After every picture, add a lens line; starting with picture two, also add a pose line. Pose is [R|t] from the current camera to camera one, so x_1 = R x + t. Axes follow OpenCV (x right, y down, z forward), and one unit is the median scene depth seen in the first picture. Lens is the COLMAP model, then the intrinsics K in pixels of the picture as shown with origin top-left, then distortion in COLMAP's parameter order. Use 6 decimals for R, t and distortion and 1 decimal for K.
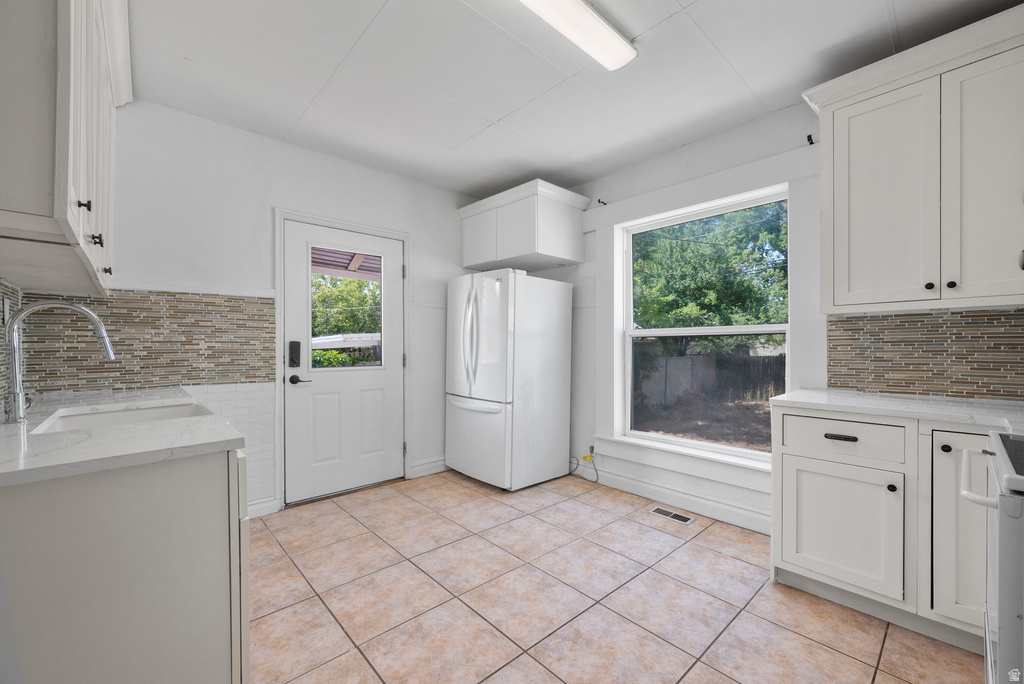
lens RADIAL K [[408.9, 0, 511.7], [0, 408.9, 347.3], [0, 0, 1]] dist [-0.000746, -0.000100]
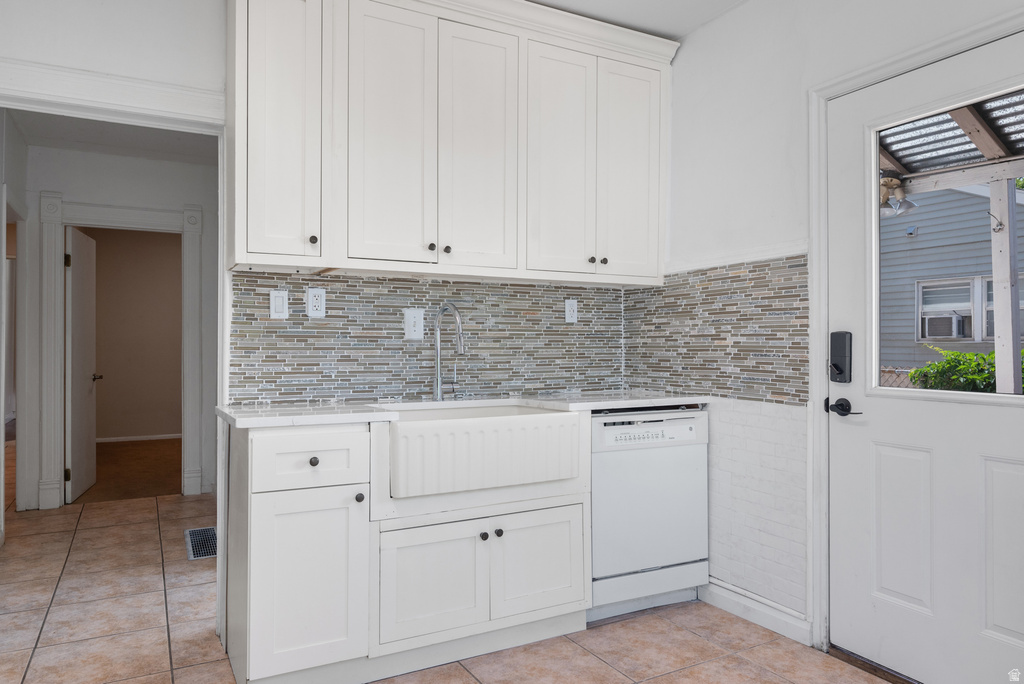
lens RADIAL K [[678.4, 0, 512.1], [0, 678.4, 339.1], [0, 0, 1]] dist [0.003500, 0.000668]
pose [[-0.231648, -0.008098, -0.972766, 0.443548], [-0.005812, 0.999959, -0.006940, 0.003210], [0.972782, 0.004046, -0.231686, 0.917721]]
